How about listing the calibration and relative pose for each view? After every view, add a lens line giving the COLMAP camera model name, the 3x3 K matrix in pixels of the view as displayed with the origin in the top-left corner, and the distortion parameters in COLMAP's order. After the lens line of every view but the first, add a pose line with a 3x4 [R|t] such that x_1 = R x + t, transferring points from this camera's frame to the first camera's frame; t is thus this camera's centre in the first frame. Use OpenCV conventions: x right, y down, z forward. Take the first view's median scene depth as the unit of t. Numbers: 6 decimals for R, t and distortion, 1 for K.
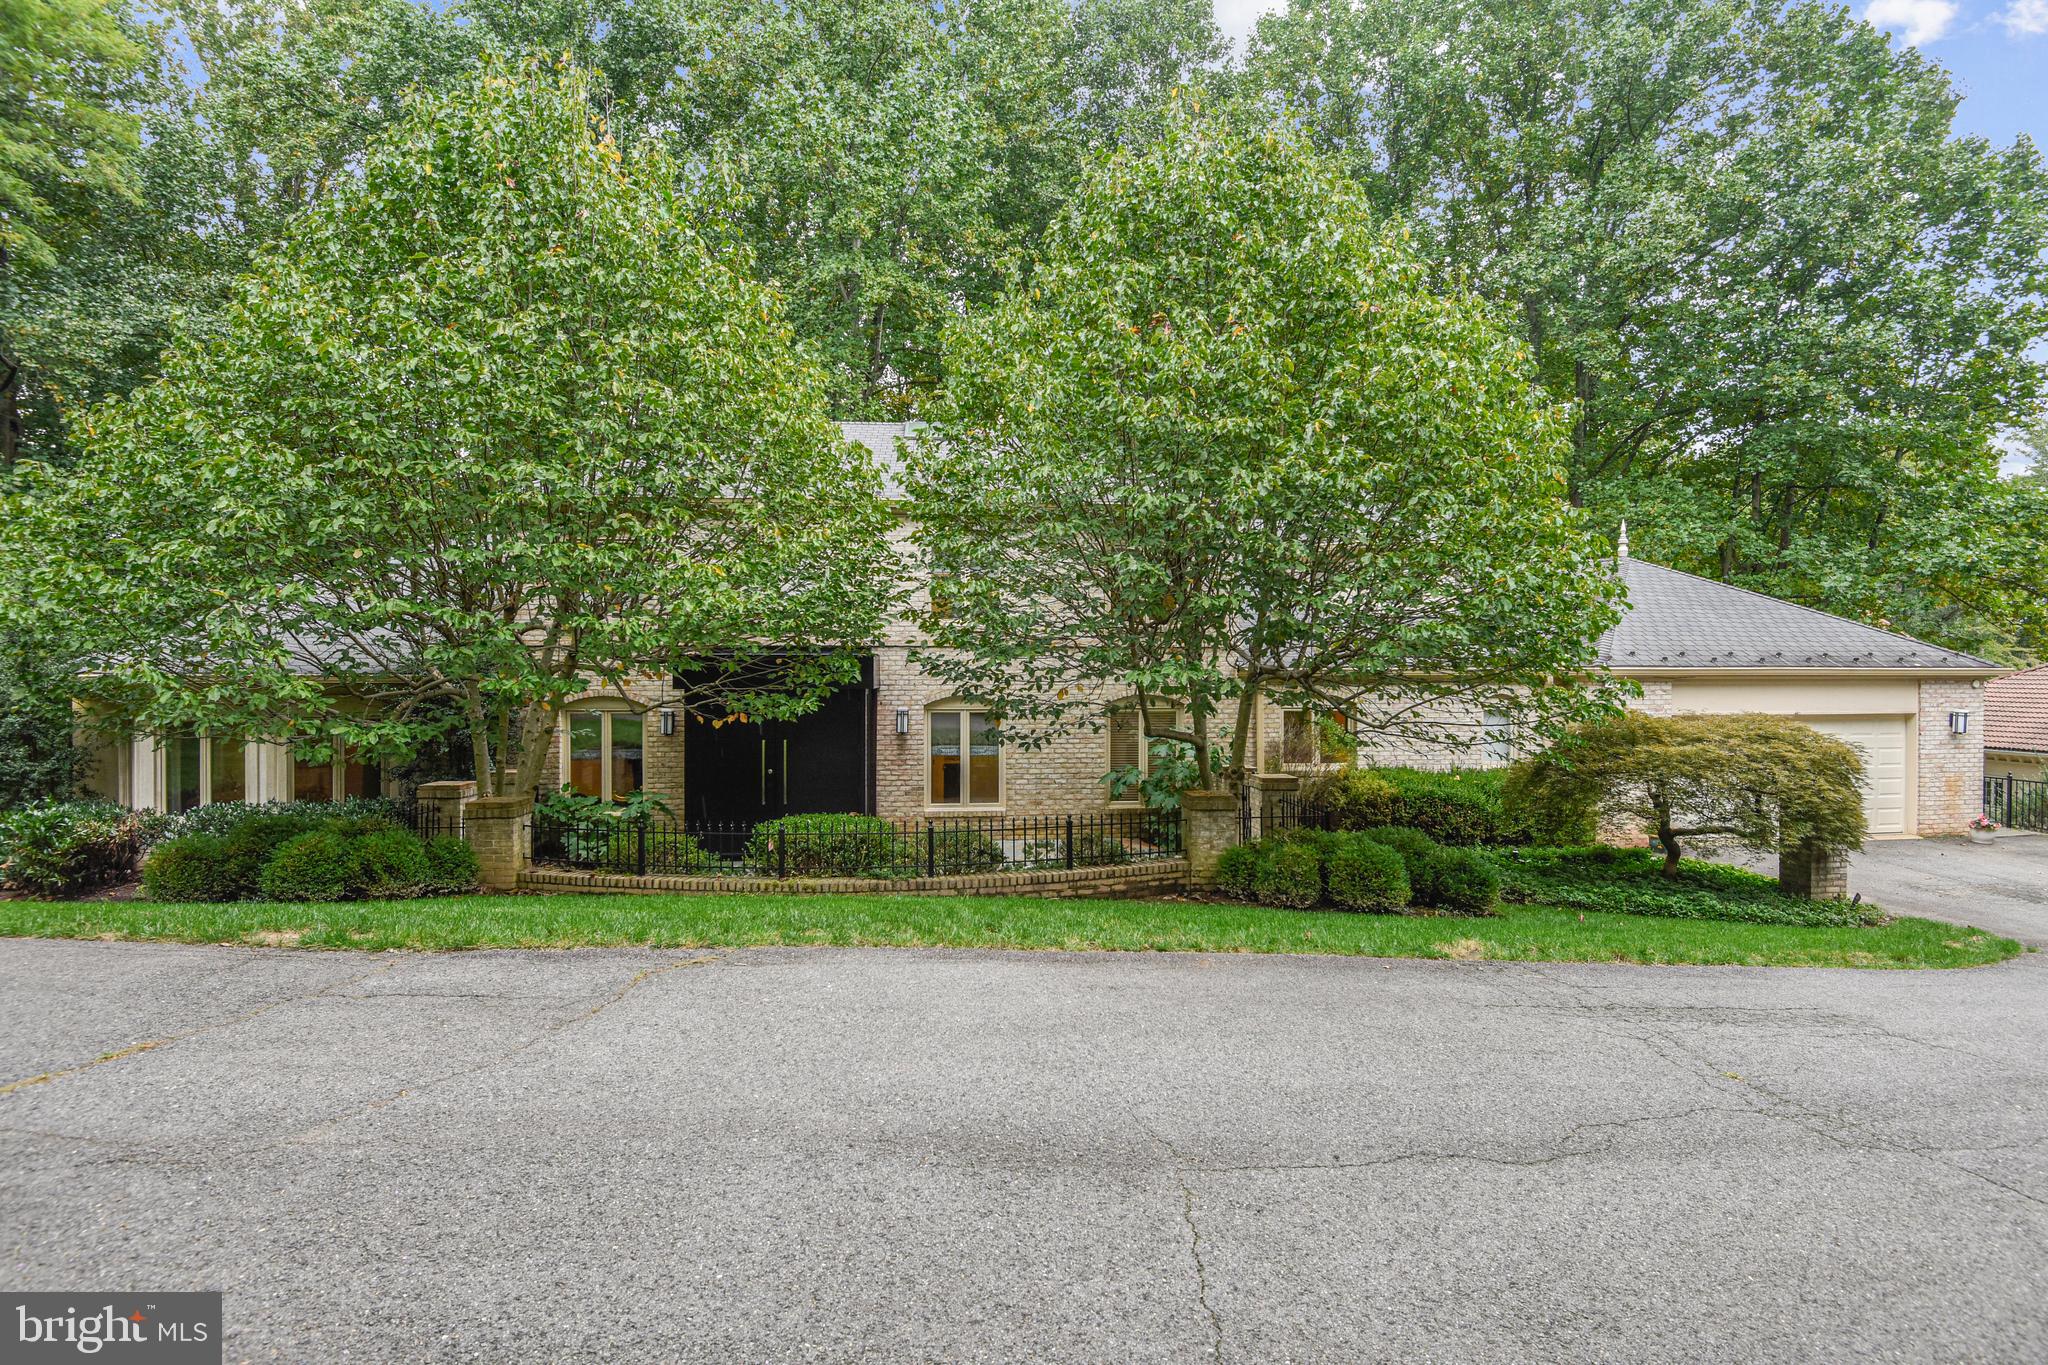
lens RADIAL K [[952.5, 0, 1024.0], [0, 952.5, 682.5], [0, 0, 1]] dist [0.000095, -0.031287]
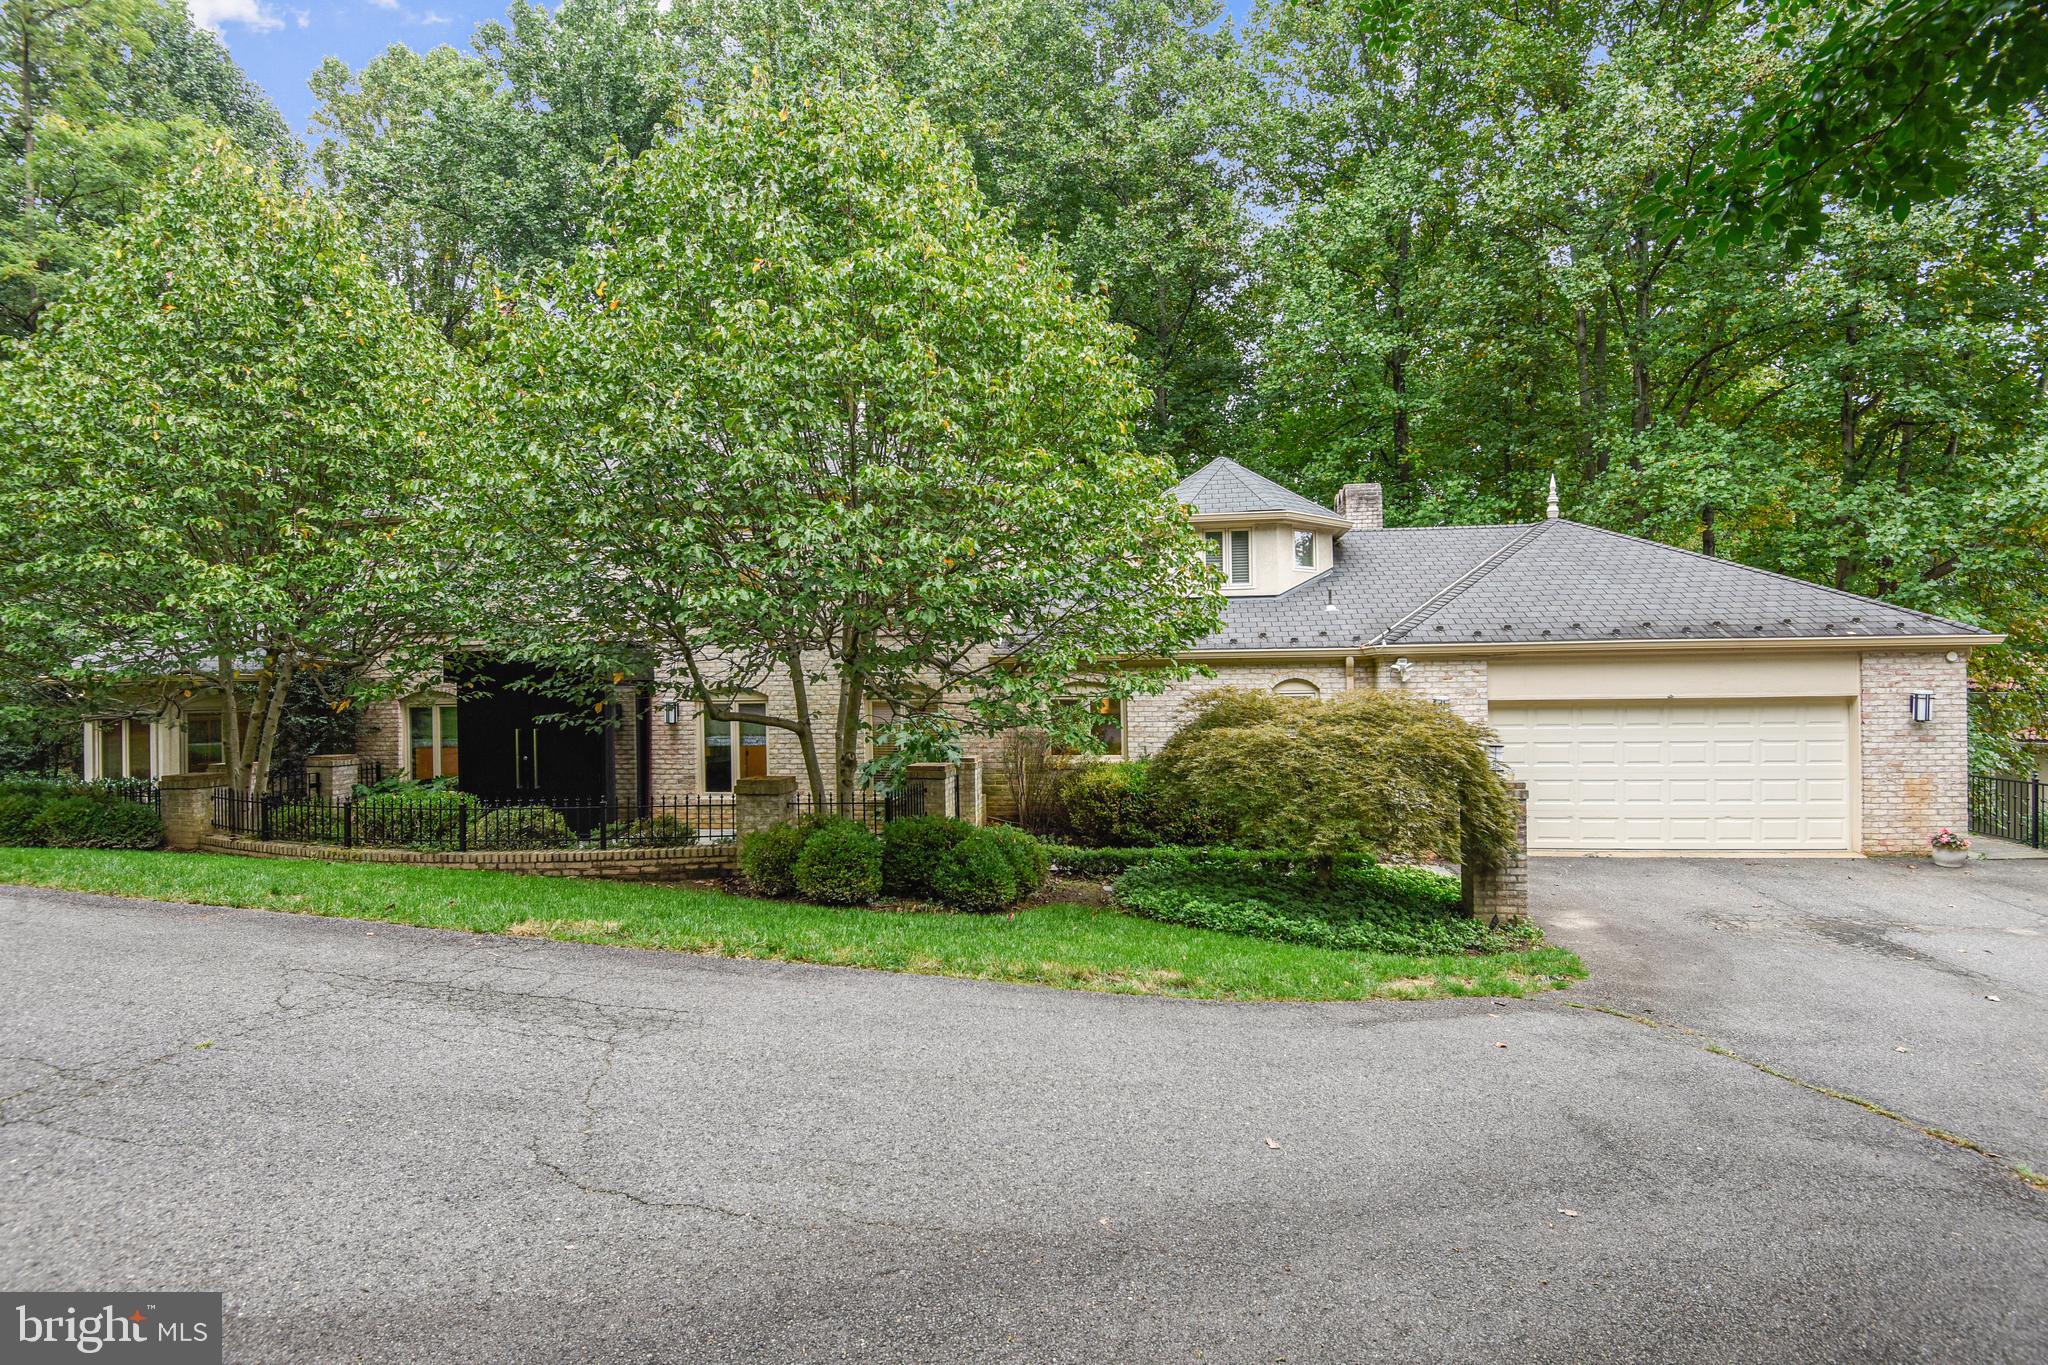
lens RADIAL K [[952.5, 0, 1024.0], [0, 952.5, 682.5], [0, 0, 1]] dist [0.000095, -0.031287]
pose [[0.969822, -0.013872, -0.243421, 0.524799], [0.012898, 0.999901, -0.005595, 0.019216], [0.243474, 0.002286, 0.969905, 0.080933]]
